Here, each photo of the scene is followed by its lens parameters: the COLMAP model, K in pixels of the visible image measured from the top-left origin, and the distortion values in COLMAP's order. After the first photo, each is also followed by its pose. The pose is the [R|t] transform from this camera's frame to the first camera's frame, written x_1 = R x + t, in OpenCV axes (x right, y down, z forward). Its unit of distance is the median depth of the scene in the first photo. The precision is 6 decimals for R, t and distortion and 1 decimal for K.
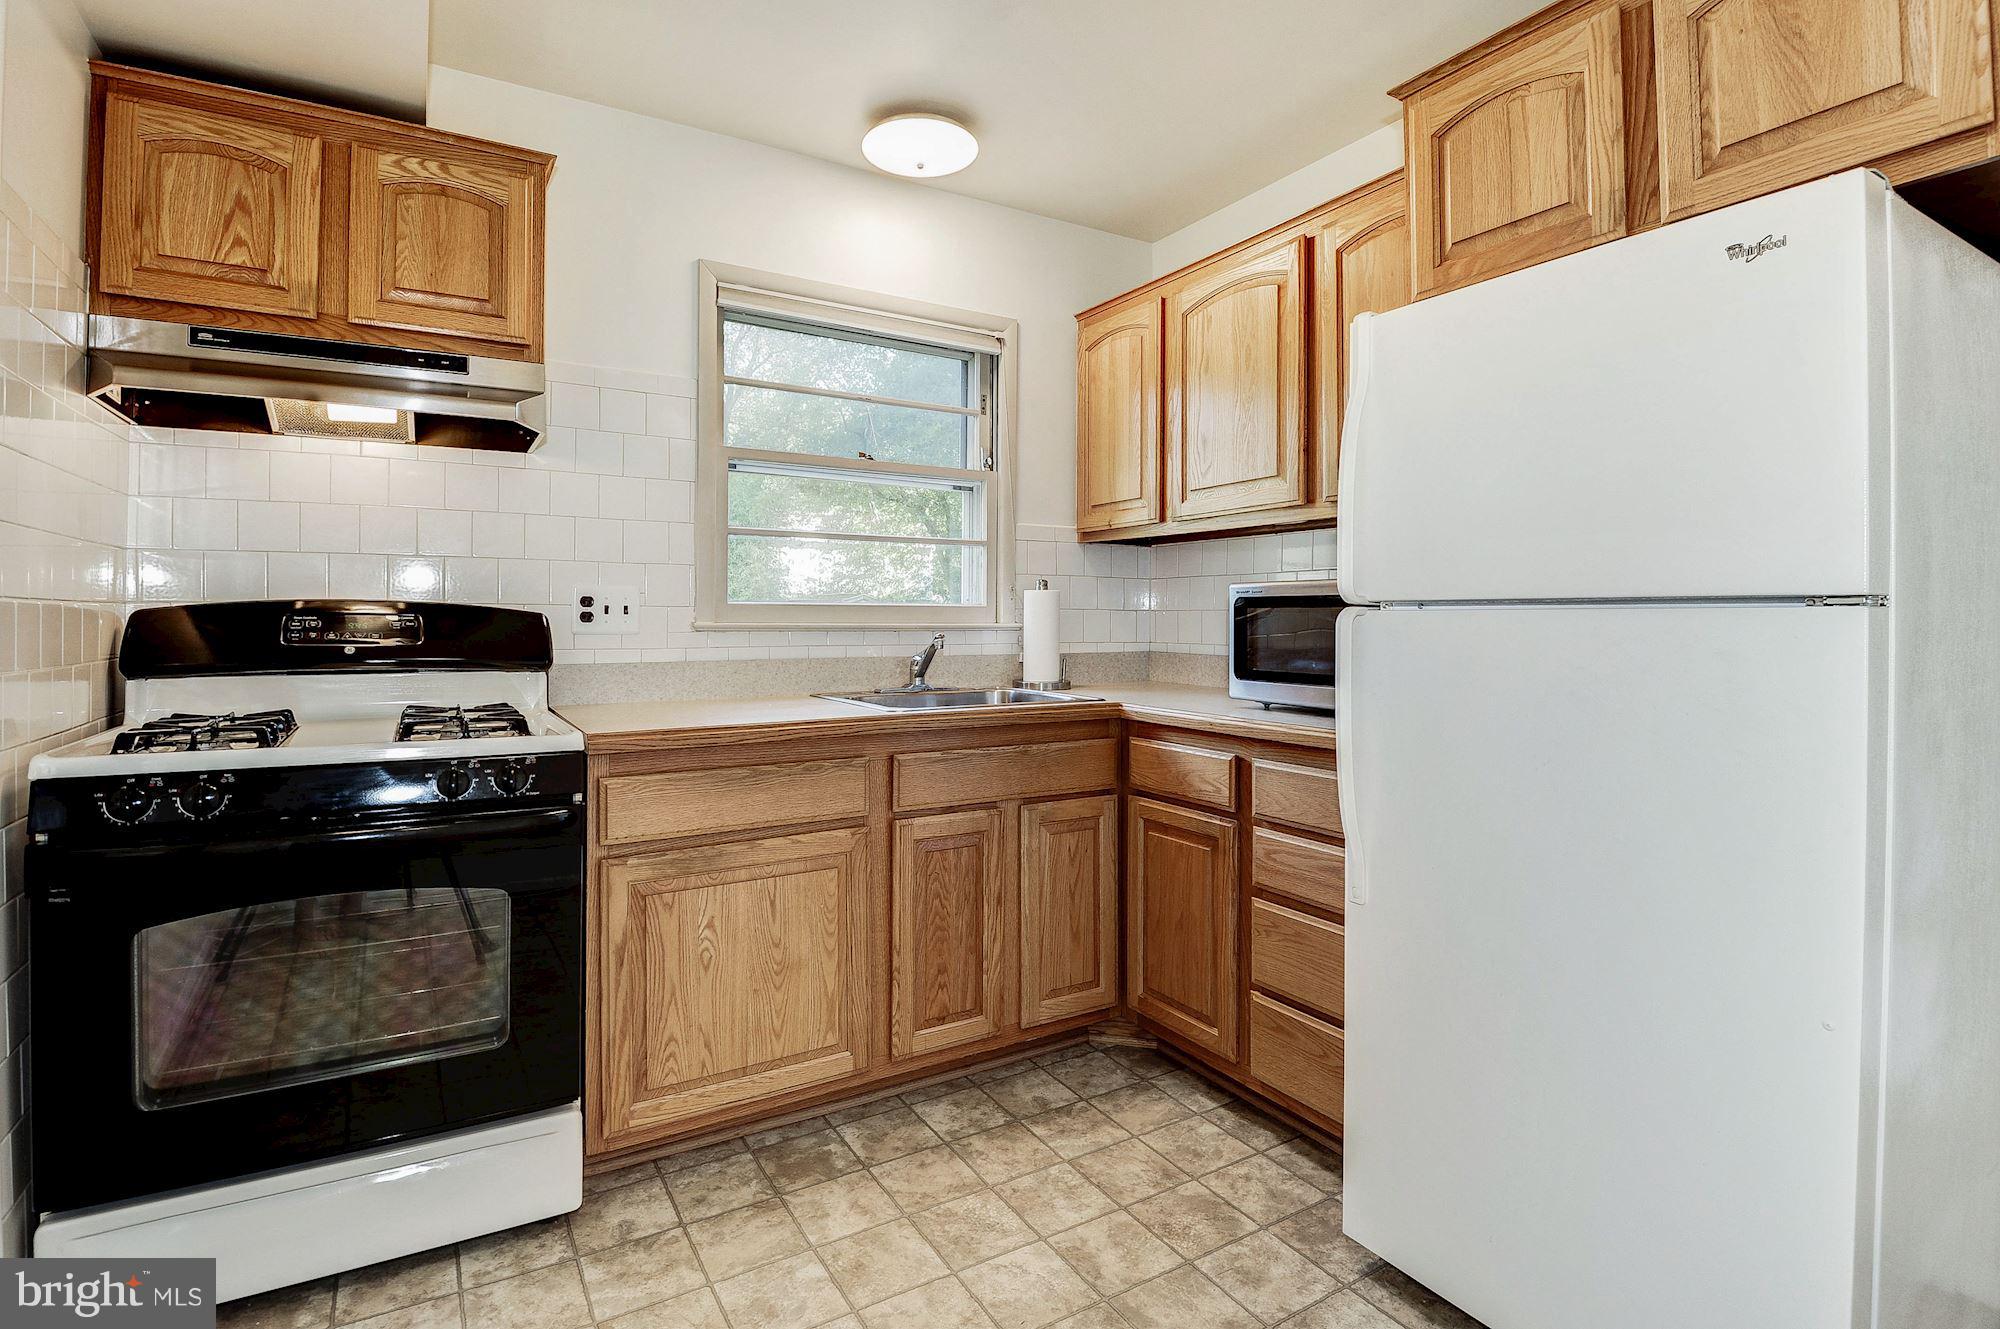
lens RADIAL K [[932.0, 0, 997.7], [0, 932.0, 613.0], [0, 0, 1]] dist [-0.001115, -0.034288]
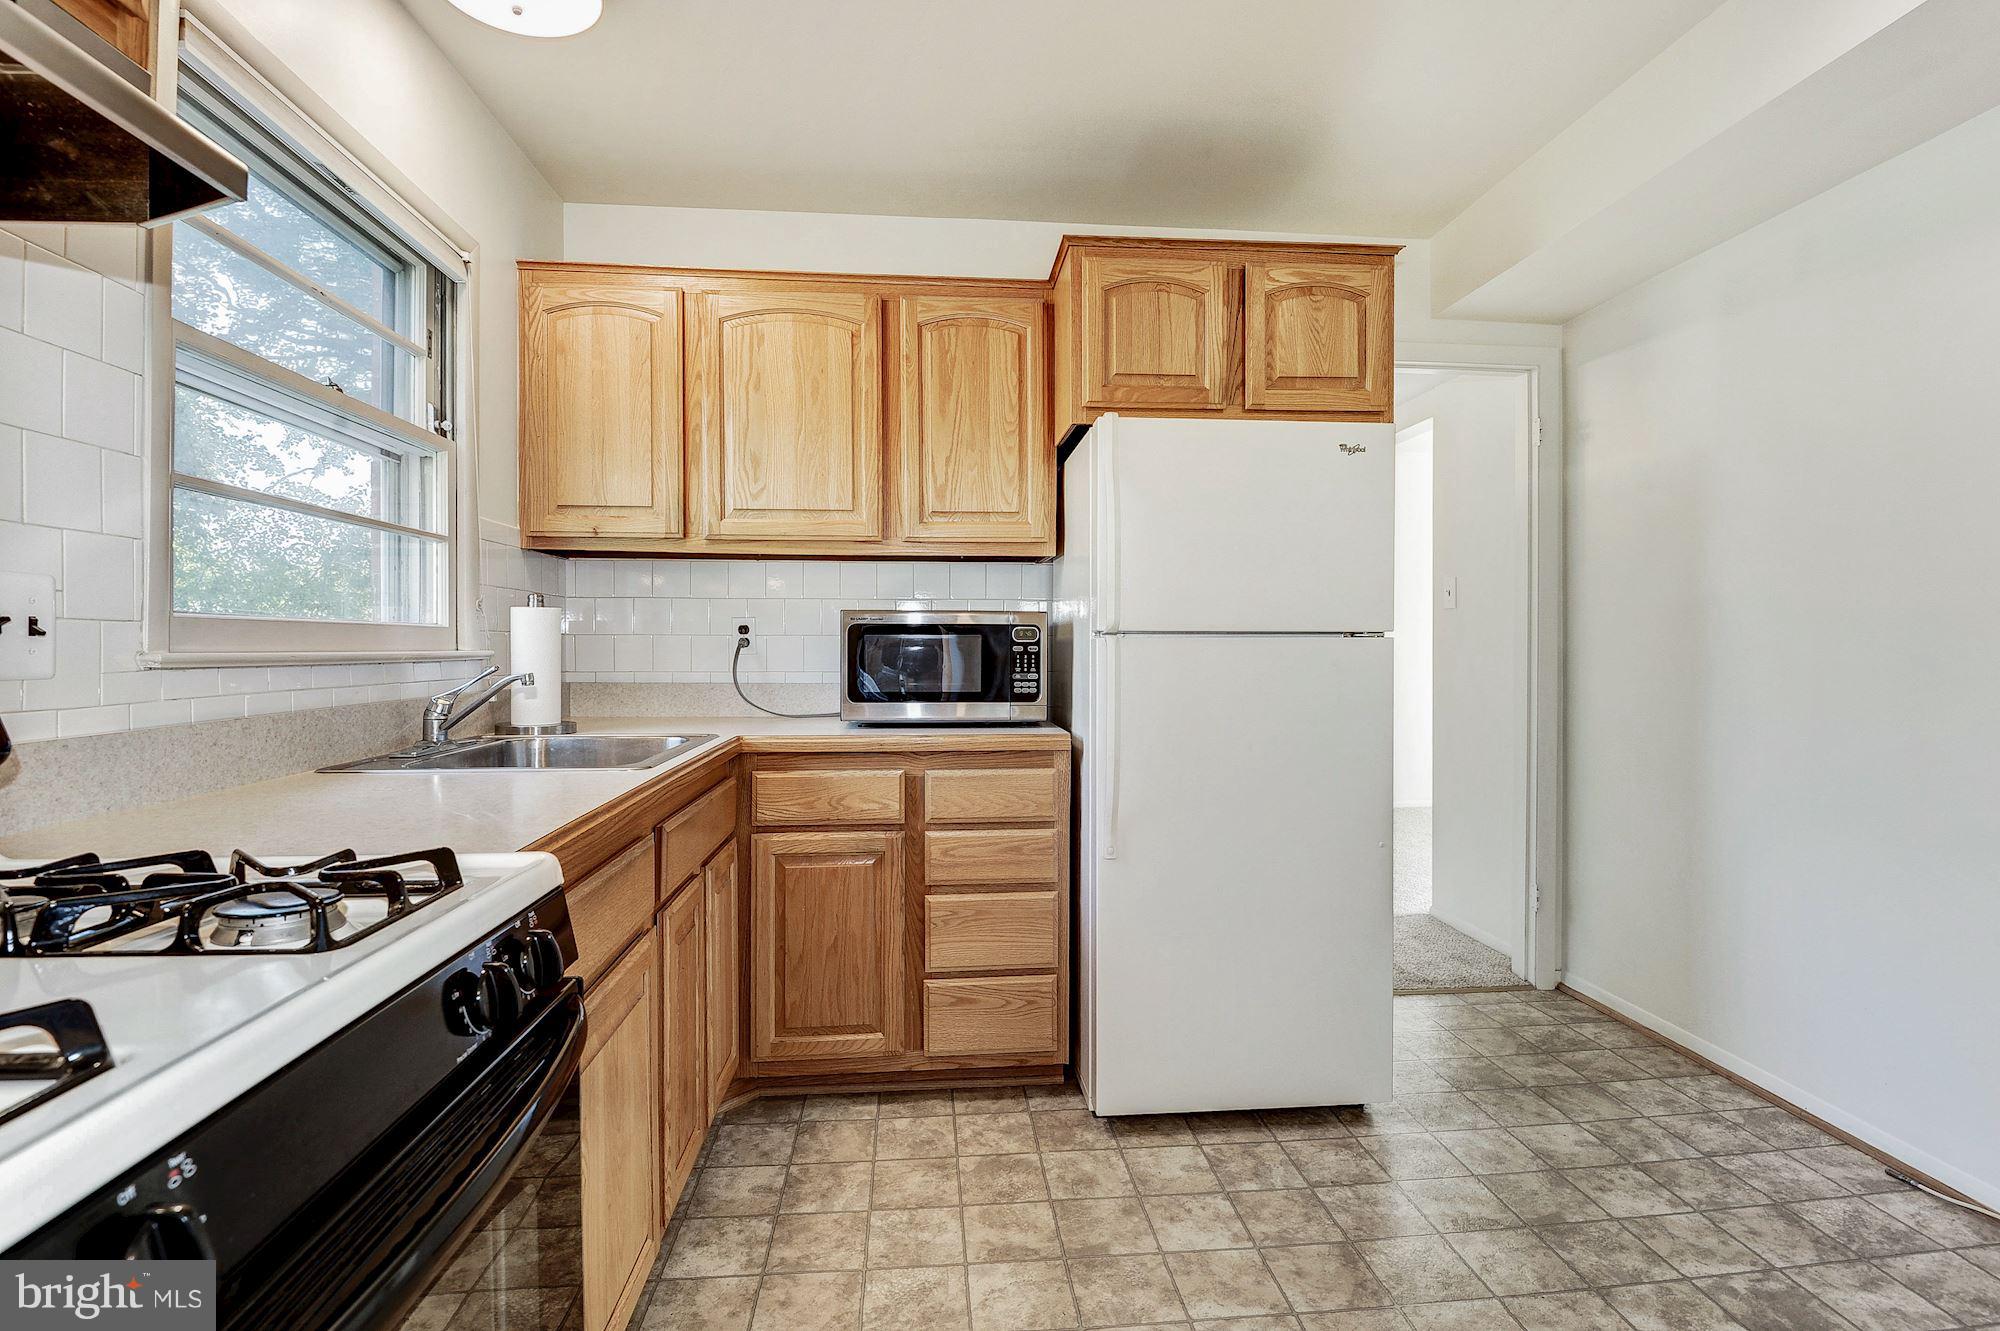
lens RADIAL K [[934.3, 0, 1001.9], [0, 934.3, 649.4], [0, 0, 1]] dist [-0.002904, -0.013813]
pose [[0.439462, -0.005674, 0.898243, -0.653788], [-0.005094, 0.999948, 0.008808, 0.002464], [-0.898247, -0.008447, 0.439411, 0.413862]]
